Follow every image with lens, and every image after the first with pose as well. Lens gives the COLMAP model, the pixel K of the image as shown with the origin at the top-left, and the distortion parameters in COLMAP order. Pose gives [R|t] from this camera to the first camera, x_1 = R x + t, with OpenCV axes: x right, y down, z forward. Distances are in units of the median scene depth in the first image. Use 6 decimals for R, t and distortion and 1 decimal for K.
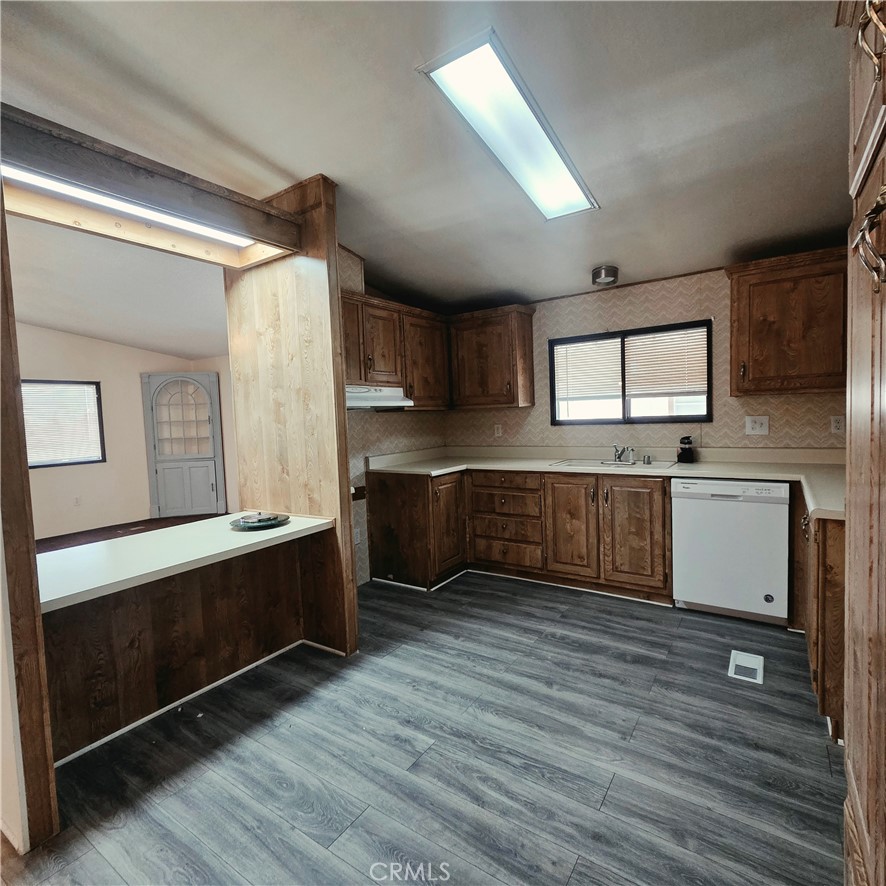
lens RADIAL K [[483.3, 0, 445.1], [0, 483.3, 443.1], [0, 0, 1]] dist [0.009690, -0.002323]
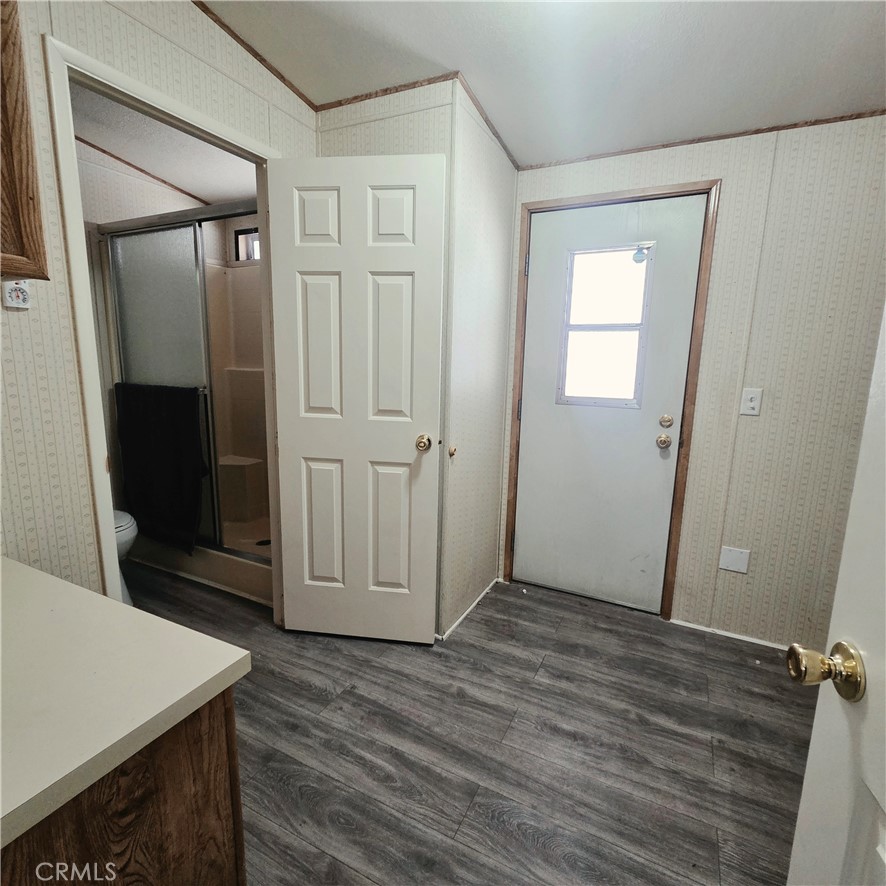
lens RADIAL K [[483.3, 0, 445.1], [0, 483.3, 443.1], [0, 0, 1]] dist [0.009690, -0.002323]
pose [[-0.993827, 0.057606, -0.094809, 0.015447], [0.033854, 0.971331, 0.235309, -0.049089], [0.105647, 0.230646, -0.967285, 1.008257]]
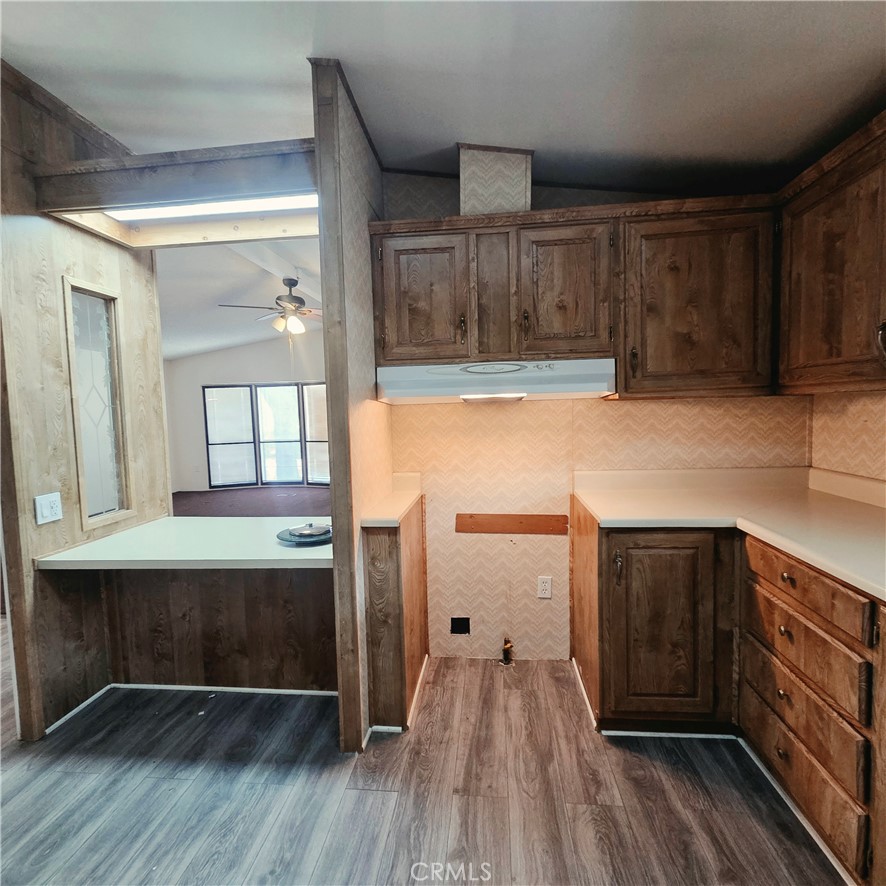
lens RADIAL K [[486.0, 0, 445.3], [0, 486.0, 444.5], [0, 0, 1]] dist [0.006366, -0.000030]
pose [[0.472478, 0.090839, -0.876648, 0.415757], [-0.043222, 0.995866, 0.079897, -0.066377], [0.880282, 0.000141, 0.474451, 0.720876]]
